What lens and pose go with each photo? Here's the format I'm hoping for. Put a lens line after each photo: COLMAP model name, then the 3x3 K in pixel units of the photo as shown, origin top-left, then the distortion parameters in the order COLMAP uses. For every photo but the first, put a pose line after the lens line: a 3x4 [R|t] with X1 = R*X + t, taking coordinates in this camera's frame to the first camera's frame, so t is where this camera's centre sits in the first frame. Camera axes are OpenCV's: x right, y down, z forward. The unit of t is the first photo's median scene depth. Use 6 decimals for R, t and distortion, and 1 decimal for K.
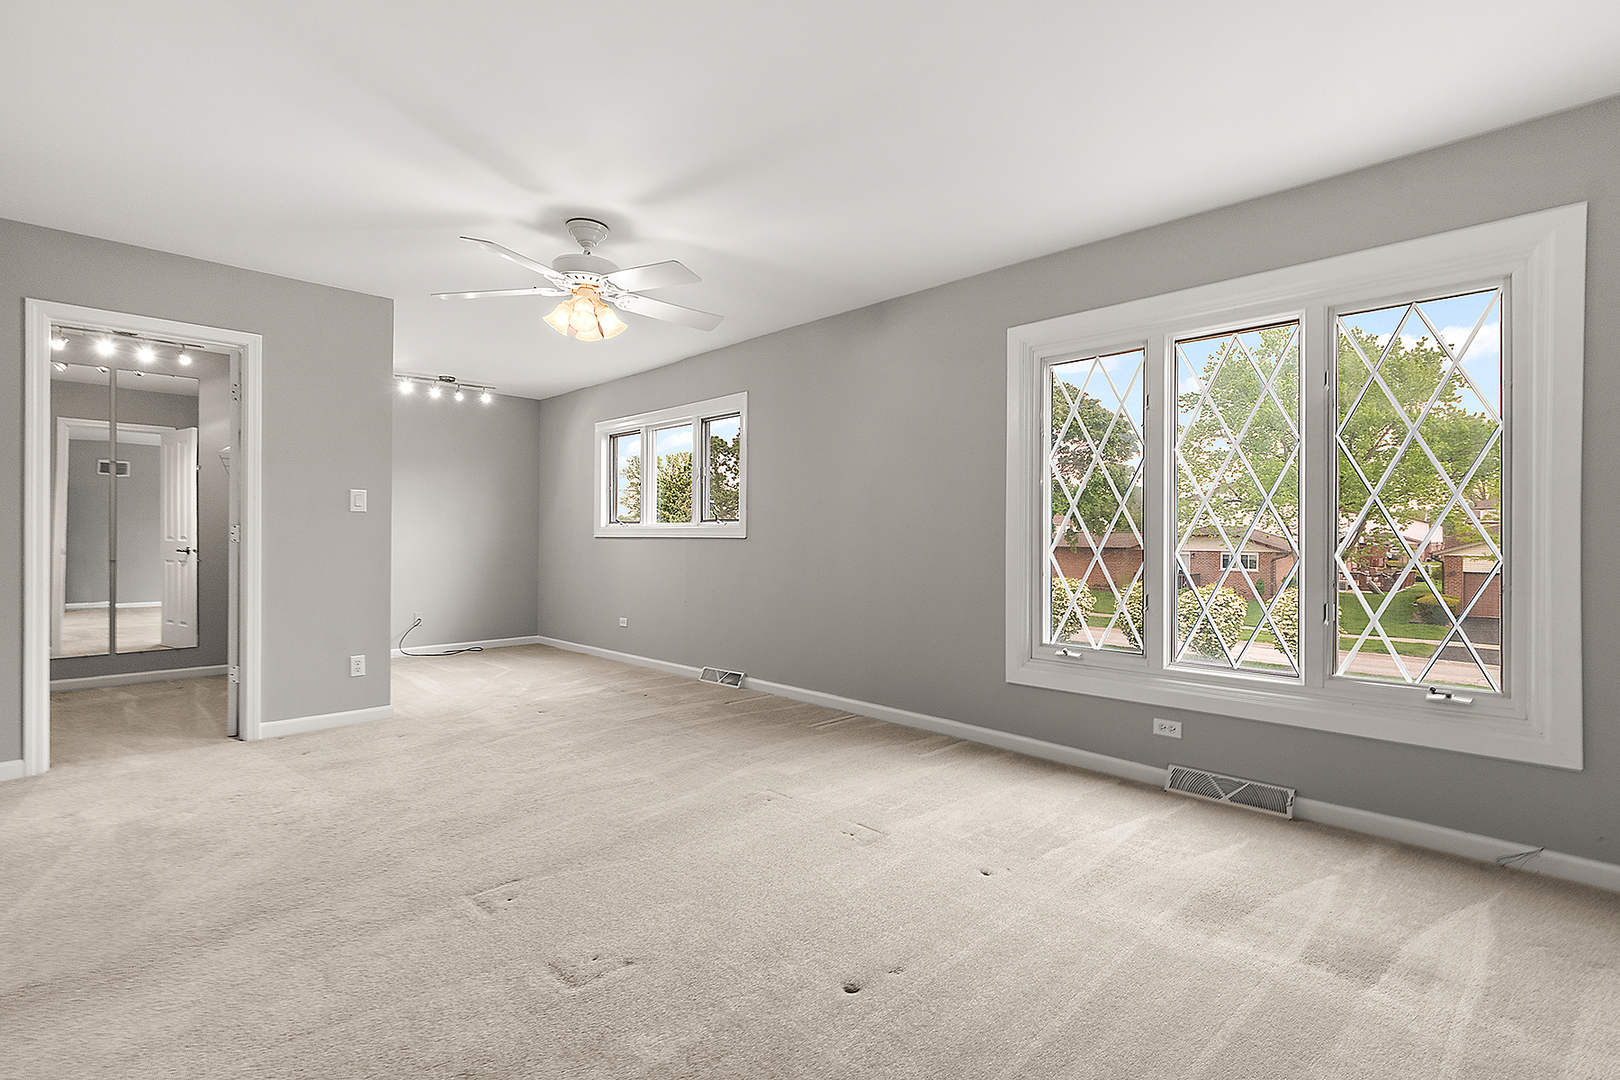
lens RADIAL K [[727.3, 0, 808.0], [0, 727.3, 534.6], [0, 0, 1]] dist [0.012140, -0.000237]
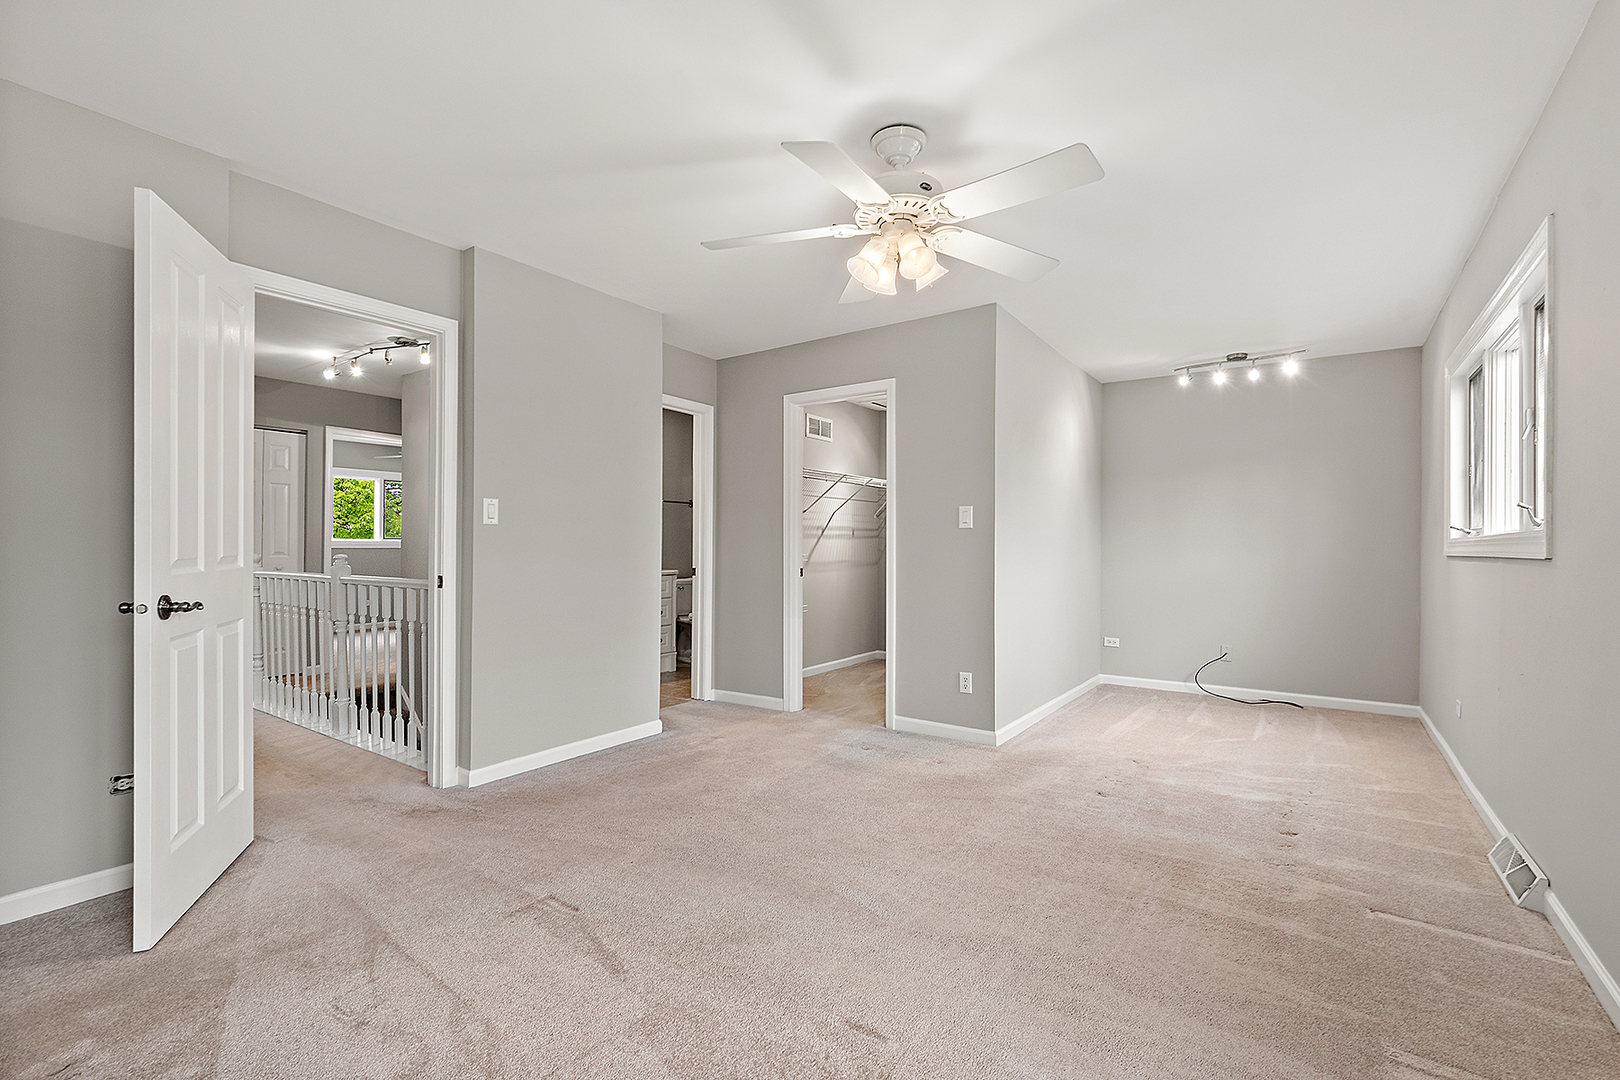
lens RADIAL K [[727.3, 0, 806.9], [0, 727.3, 540.7], [0, 0, 1]] dist [0.012140, -0.000237]
pose [[0.165194, -0.013633, -0.986167, 0.330490], [-0.002054, 0.999898, -0.014166, 0.000275], [0.986259, 0.004366, 0.165149, 0.624619]]
